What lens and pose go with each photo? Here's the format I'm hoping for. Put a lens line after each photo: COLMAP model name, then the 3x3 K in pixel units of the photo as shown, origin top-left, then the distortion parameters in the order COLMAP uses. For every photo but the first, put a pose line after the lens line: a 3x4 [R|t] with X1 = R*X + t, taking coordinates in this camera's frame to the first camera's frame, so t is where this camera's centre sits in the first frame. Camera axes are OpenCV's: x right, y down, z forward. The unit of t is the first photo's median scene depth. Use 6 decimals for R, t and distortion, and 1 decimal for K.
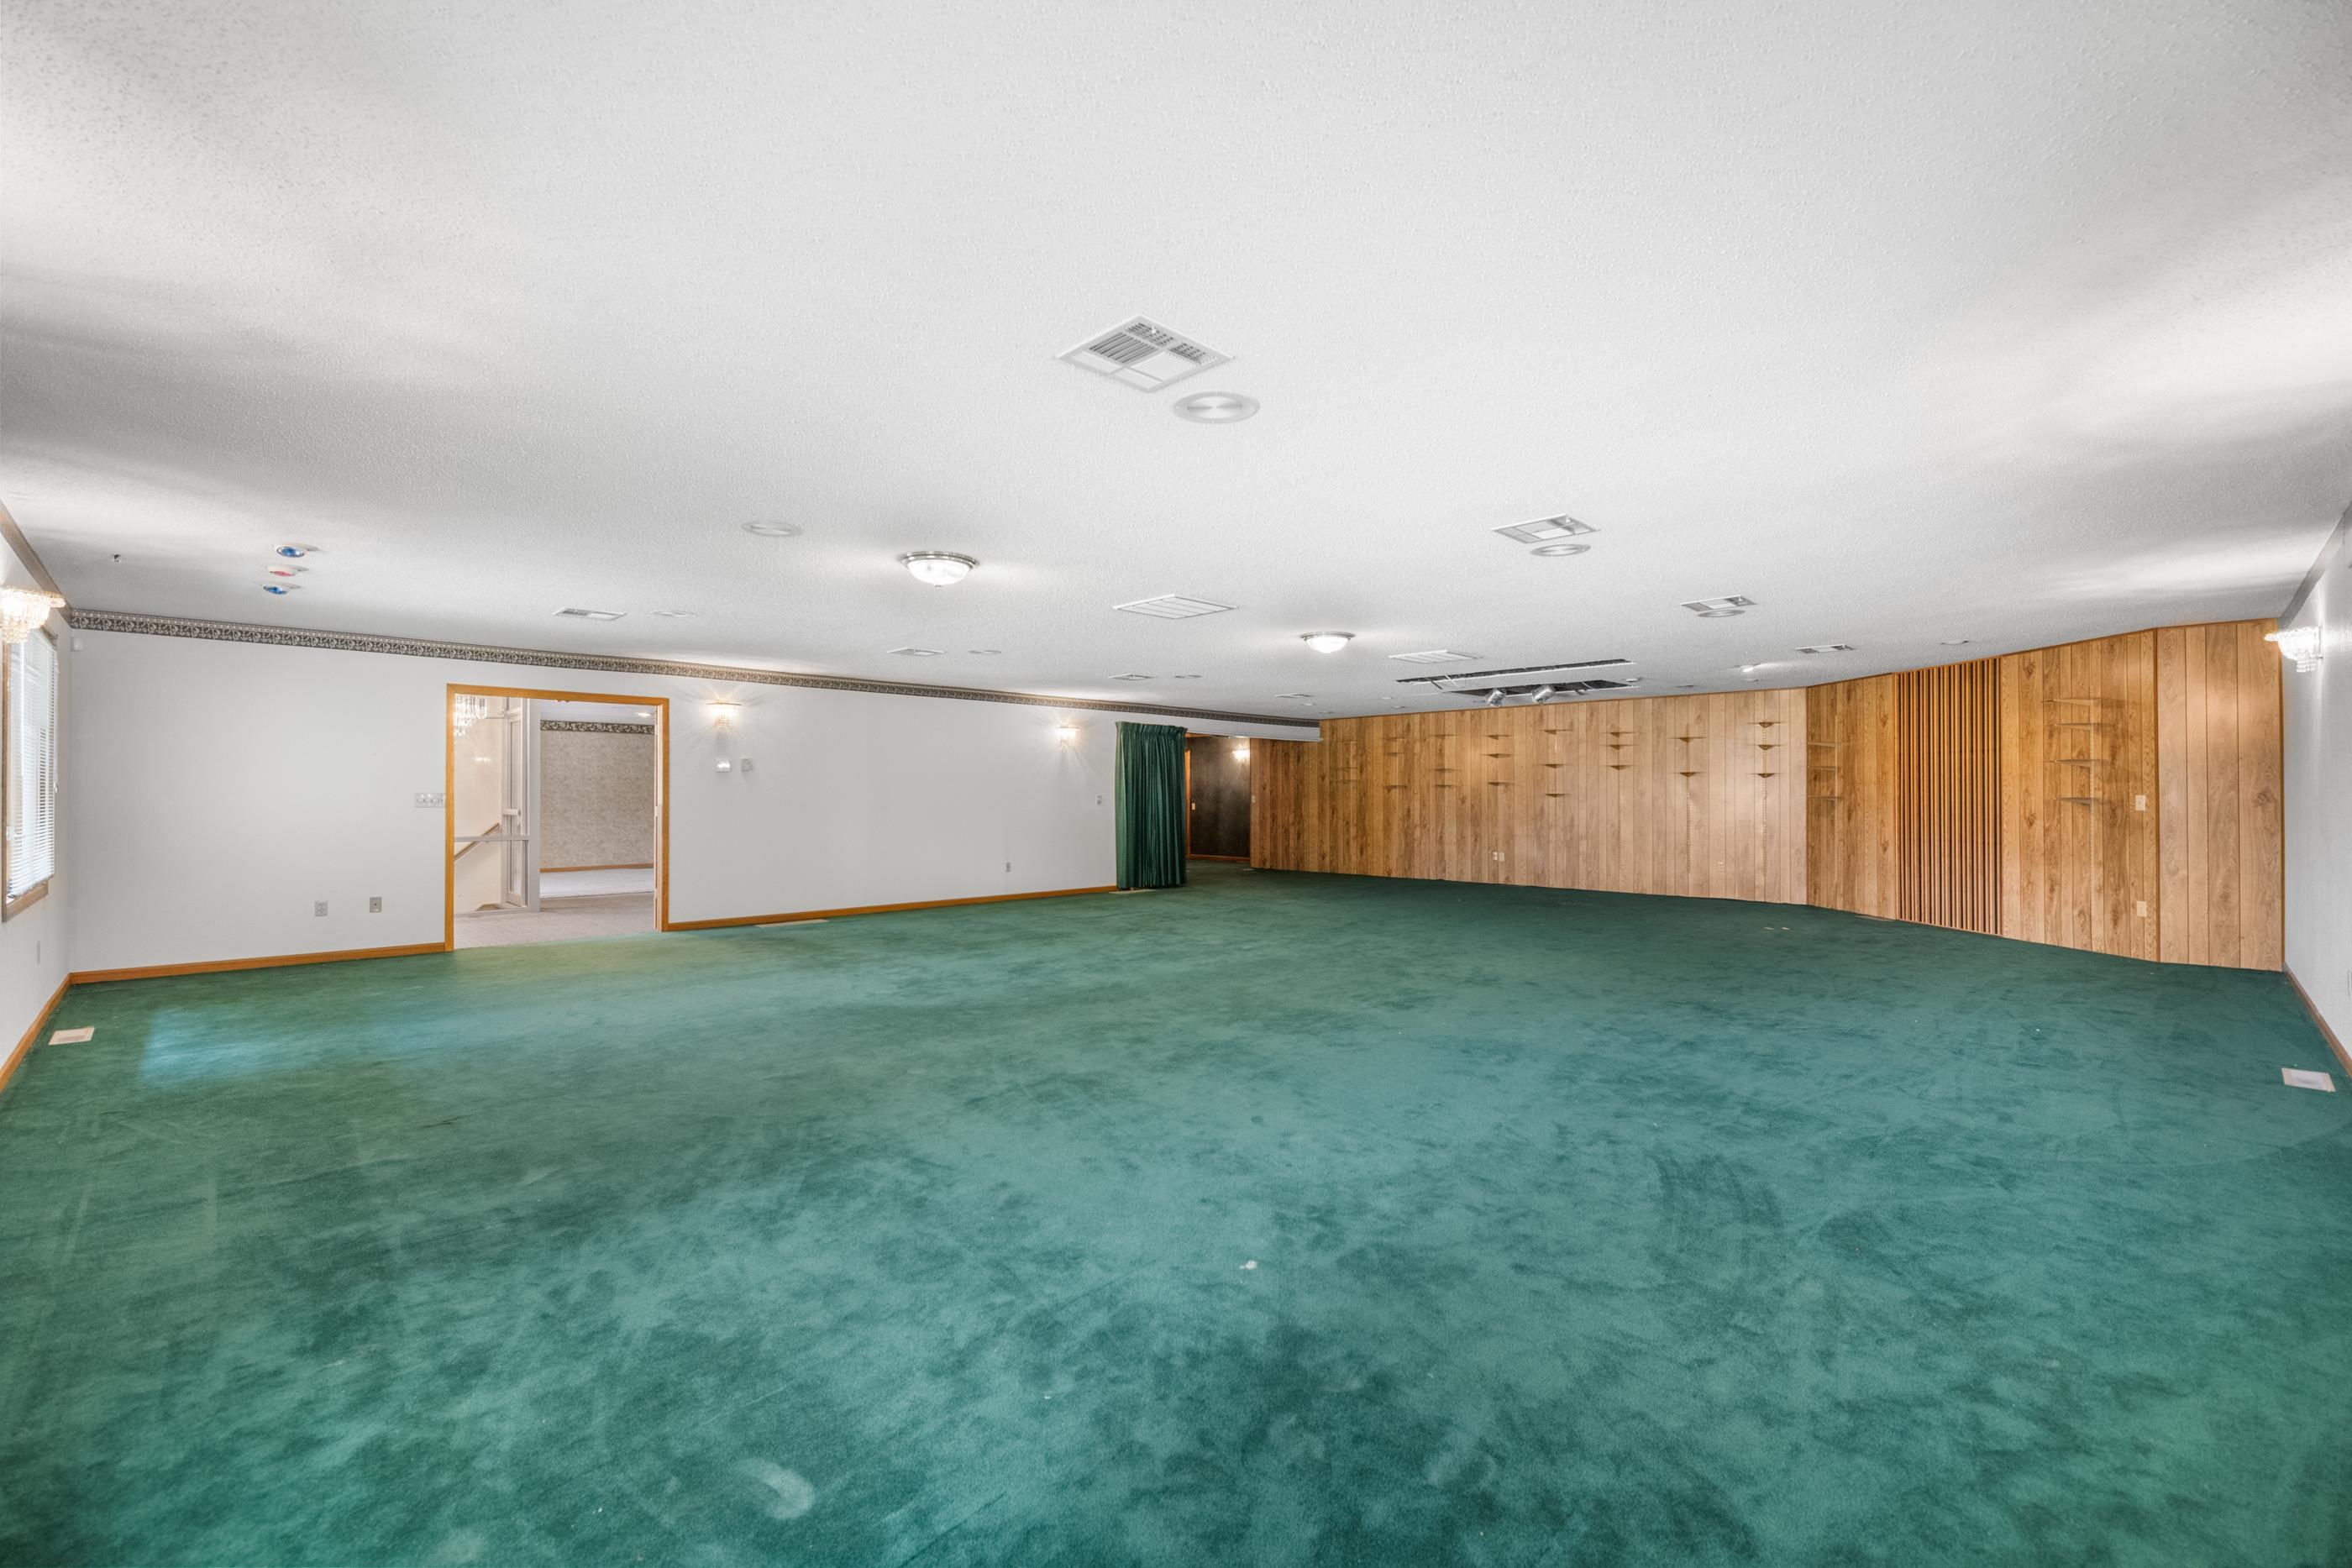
lens RADIAL K [[990.4, 0, 1176.0], [0, 990.4, 784.0], [0, 0, 1]] dist [0.000257, -0.000104]
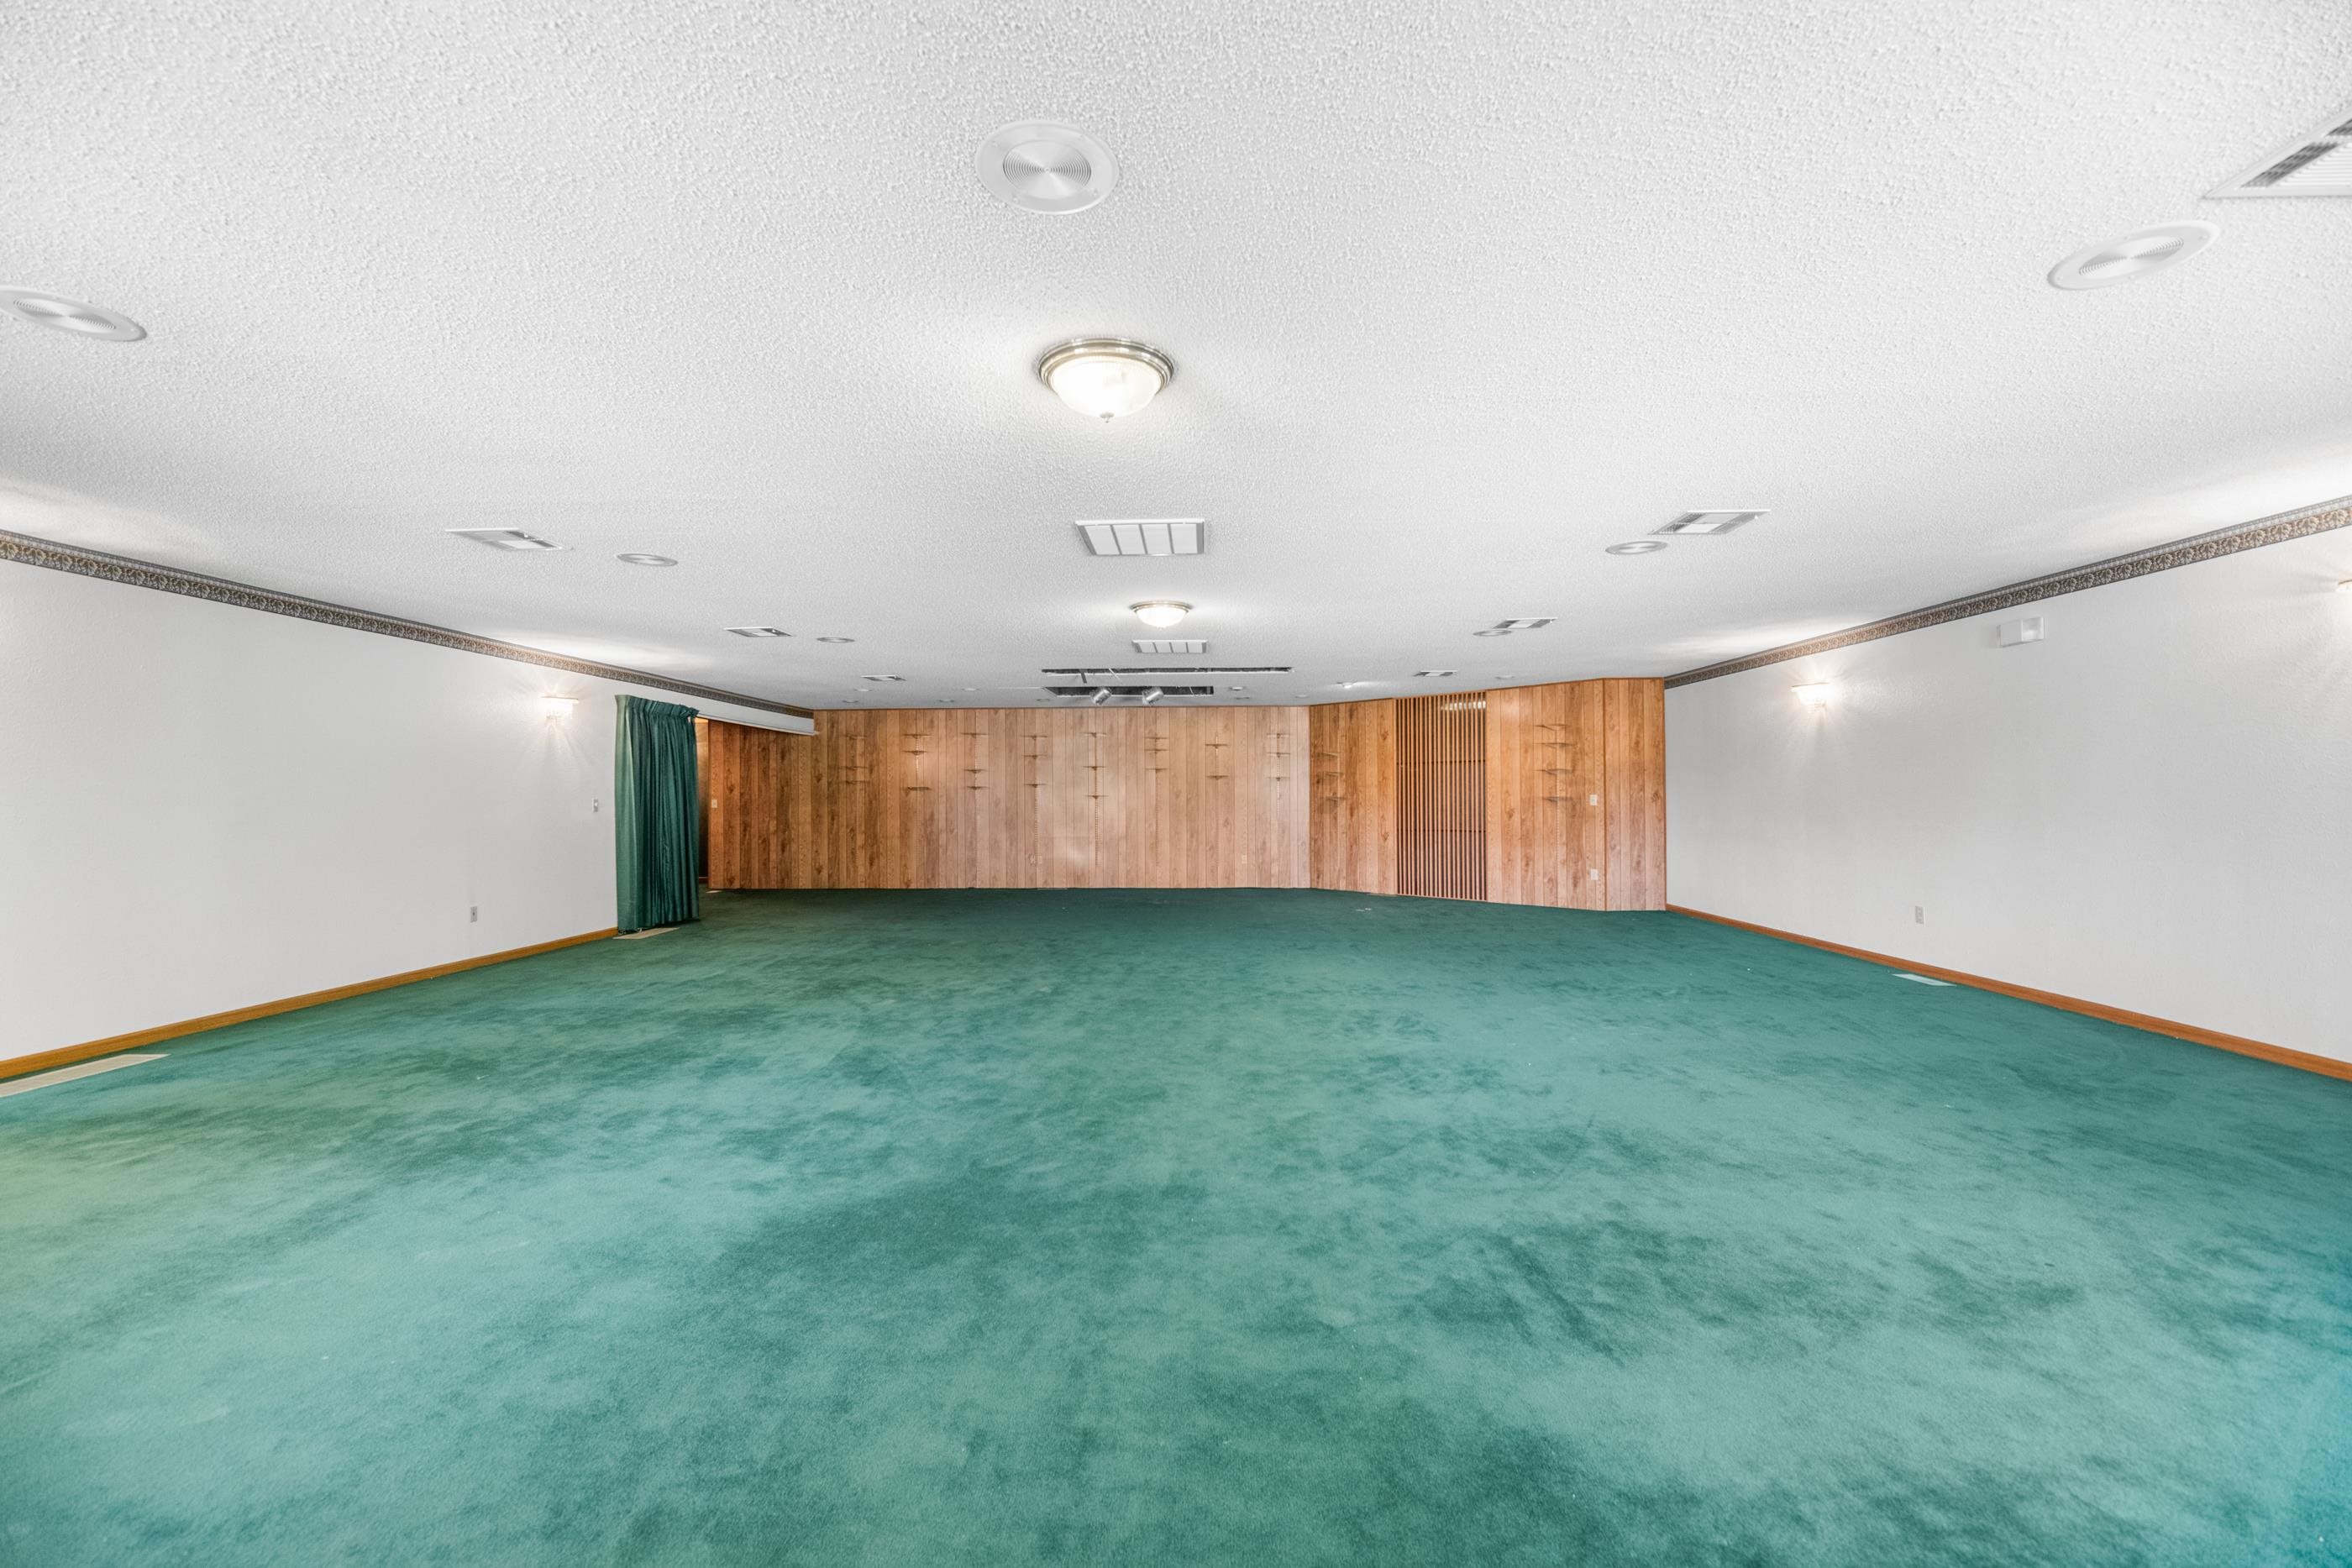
lens RADIAL K [[953.1, 0, 1176.0], [0, 953.1, 784.0], [0, 0, 1]] dist [-0.009164, -0.000164]
pose [[0.733917, 0.005940, 0.679214, -0.246637], [-0.003162, 0.999981, -0.005329, 0.003201], [-0.679232, 0.001763, 0.733921, 0.252067]]
